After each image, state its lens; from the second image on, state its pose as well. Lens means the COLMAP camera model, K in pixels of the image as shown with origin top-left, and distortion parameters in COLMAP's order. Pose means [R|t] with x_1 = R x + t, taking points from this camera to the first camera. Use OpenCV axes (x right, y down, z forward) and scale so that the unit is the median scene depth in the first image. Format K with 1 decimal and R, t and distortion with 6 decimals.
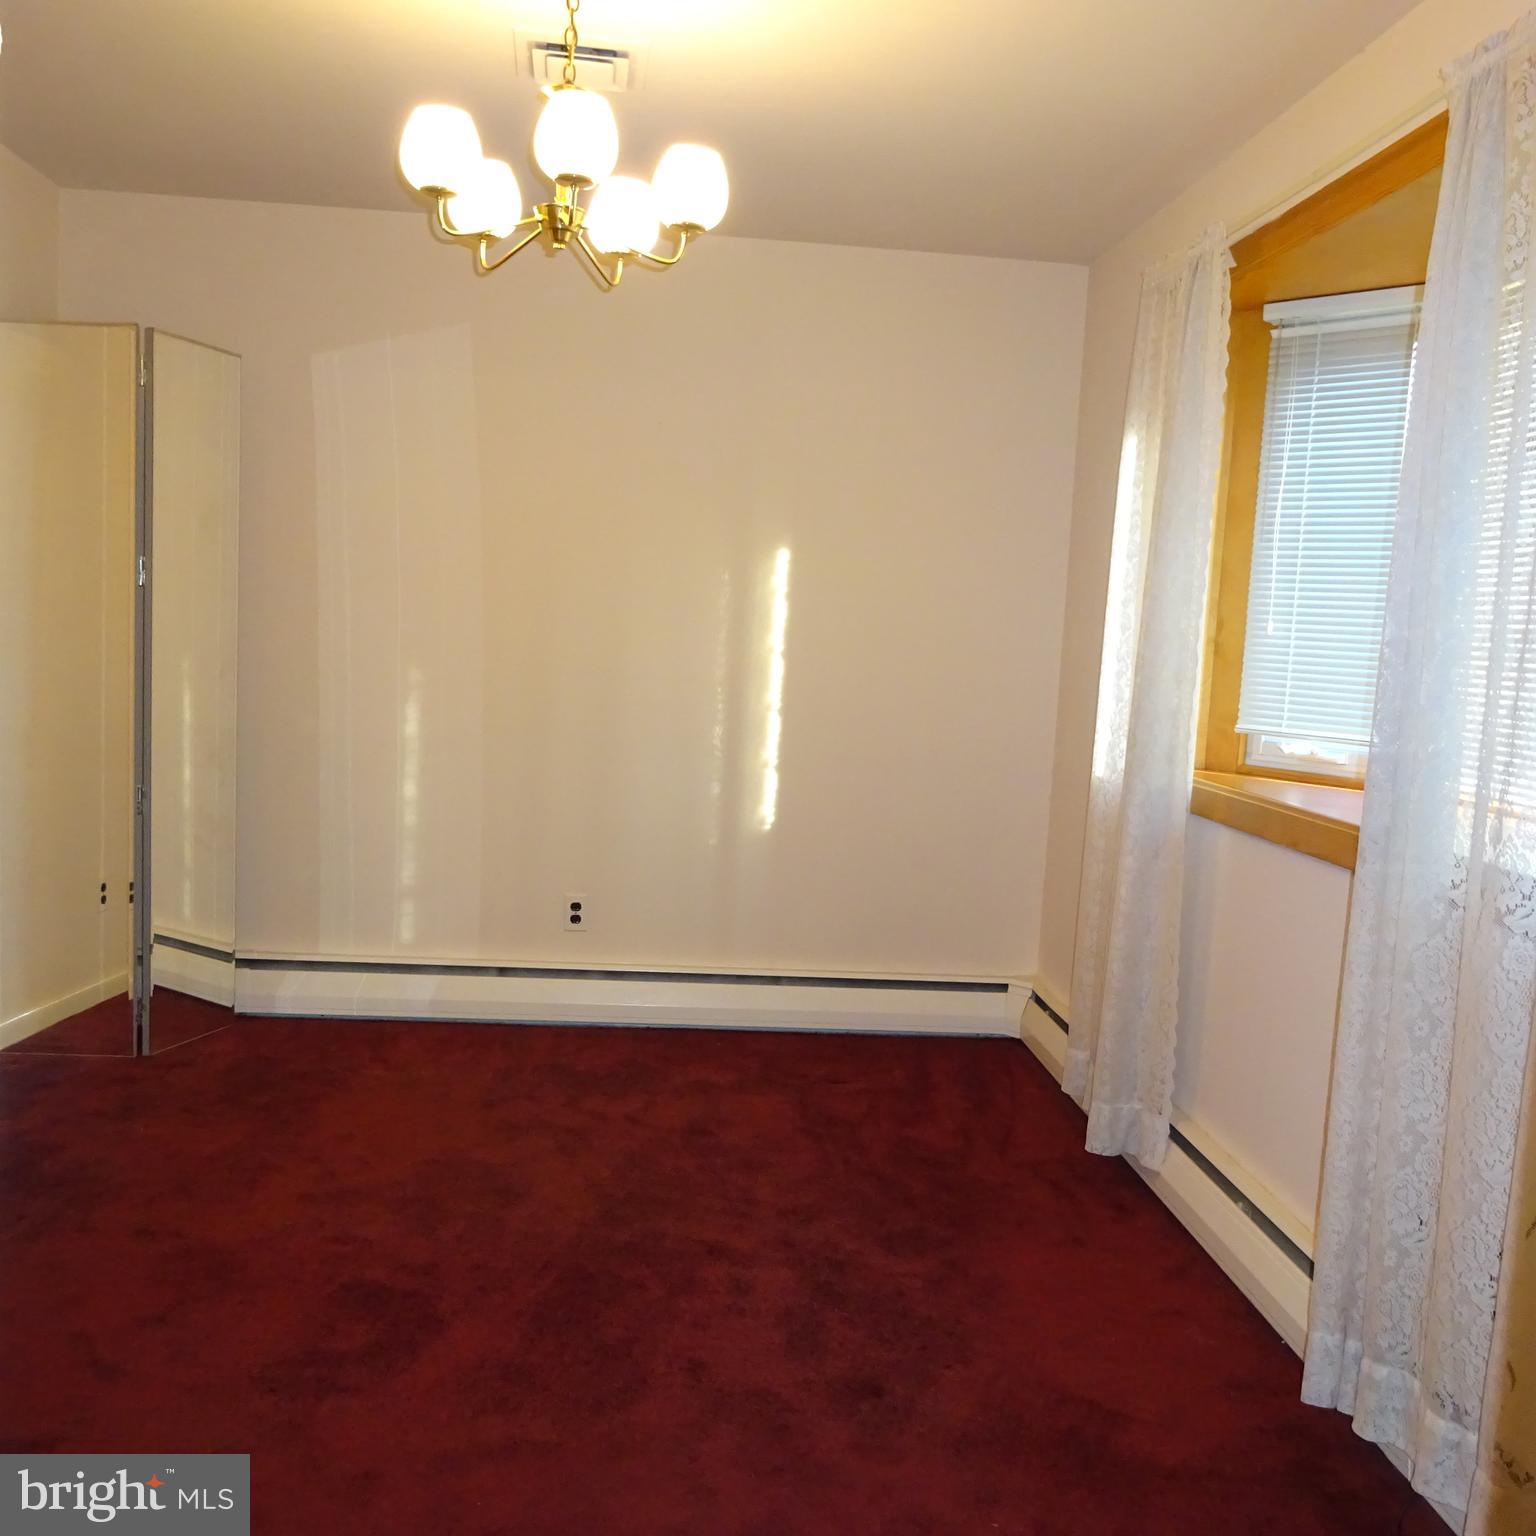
lens RADIAL K [[1504.4, 0, 768.0], [0, 1504.4, 768.0], [0, 0, 1]] dist [-0.000259, -0.006564]
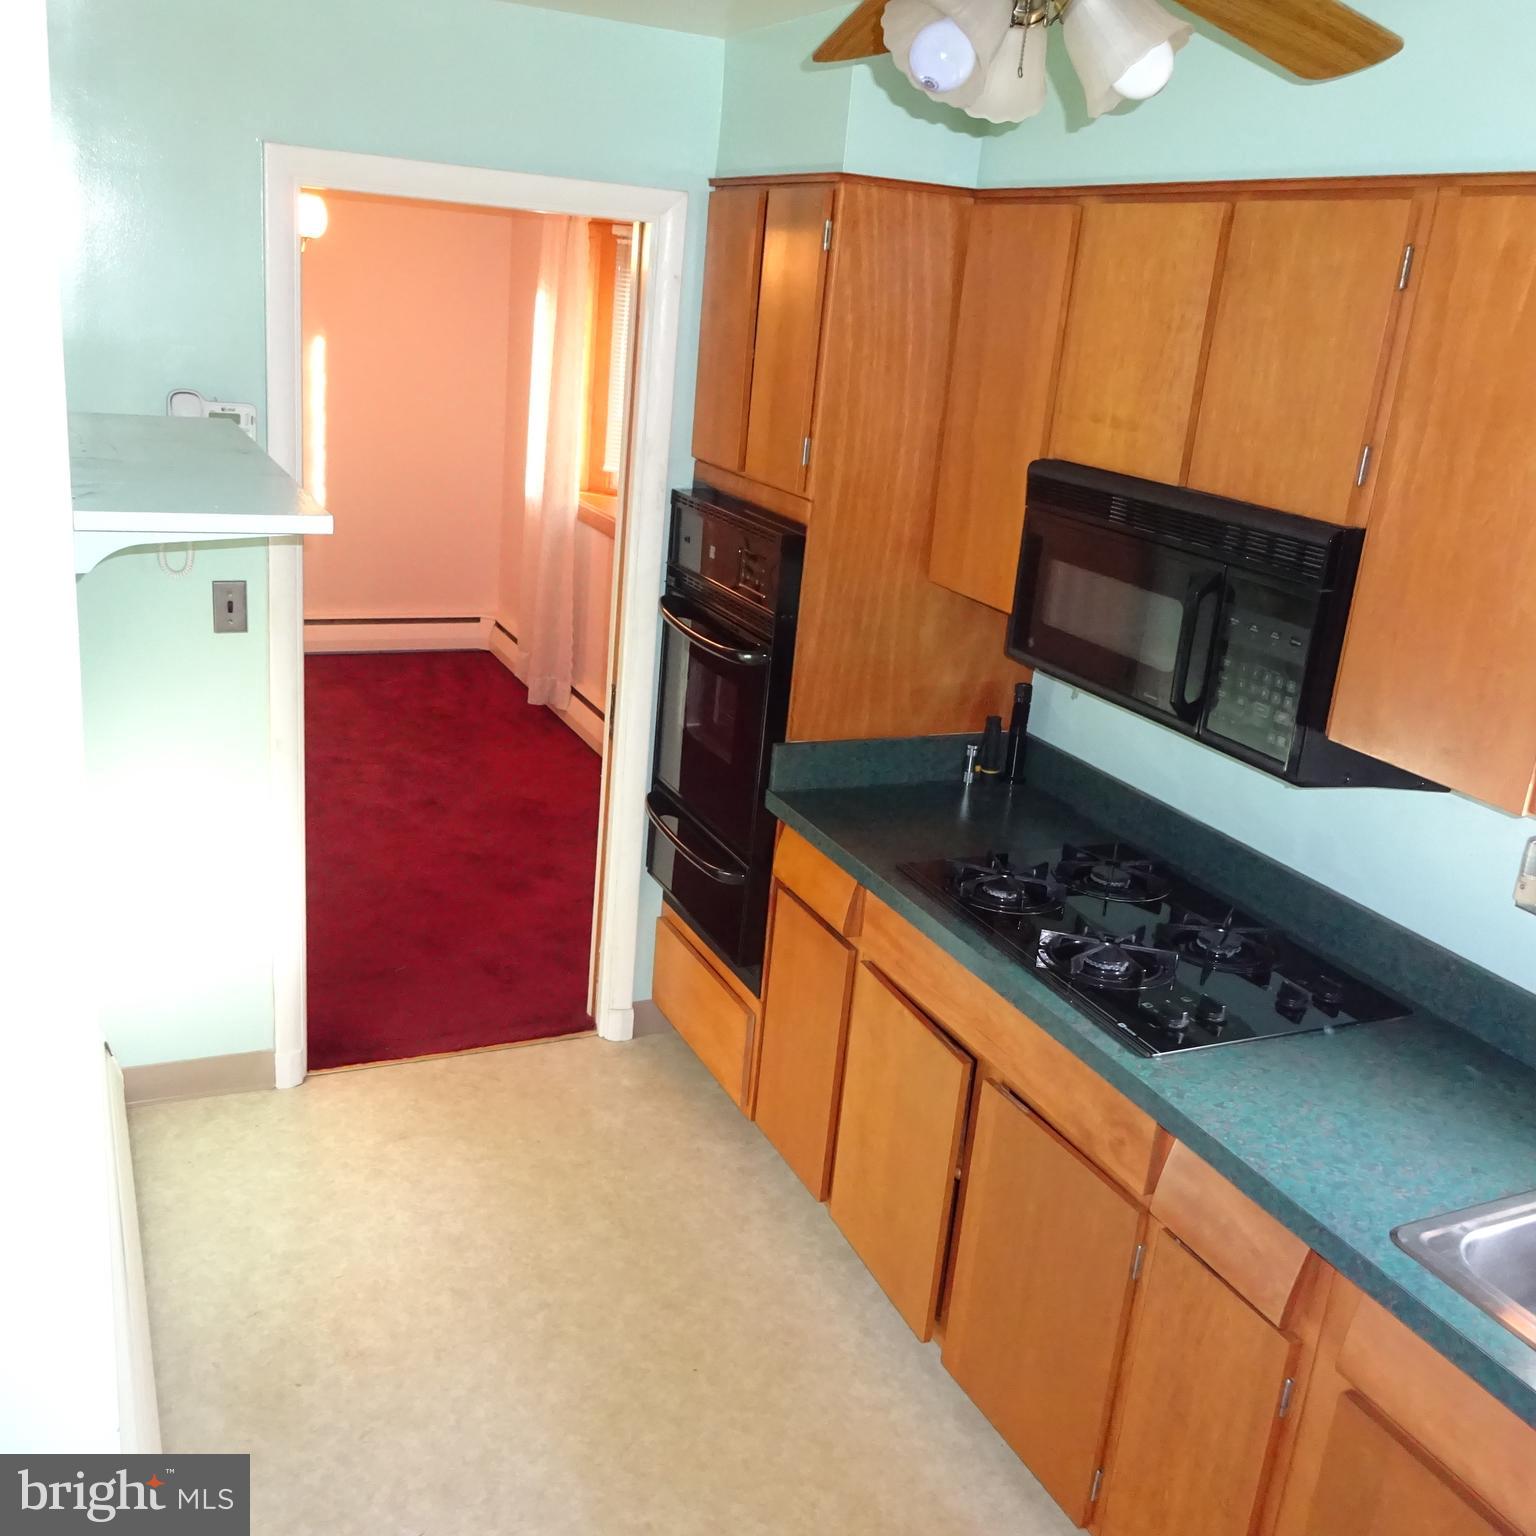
lens RADIAL K [[1504.4, 0, 768.0], [0, 1504.4, 768.0], [0, 0, 1]] dist [-0.000259, -0.006564]
pose [[0.935426, -0.079795, 0.344399, -0.160619], [-0.003272, 0.972198, 0.234139, -0.106479], [-0.353507, -0.220147, 0.909158, -0.826959]]
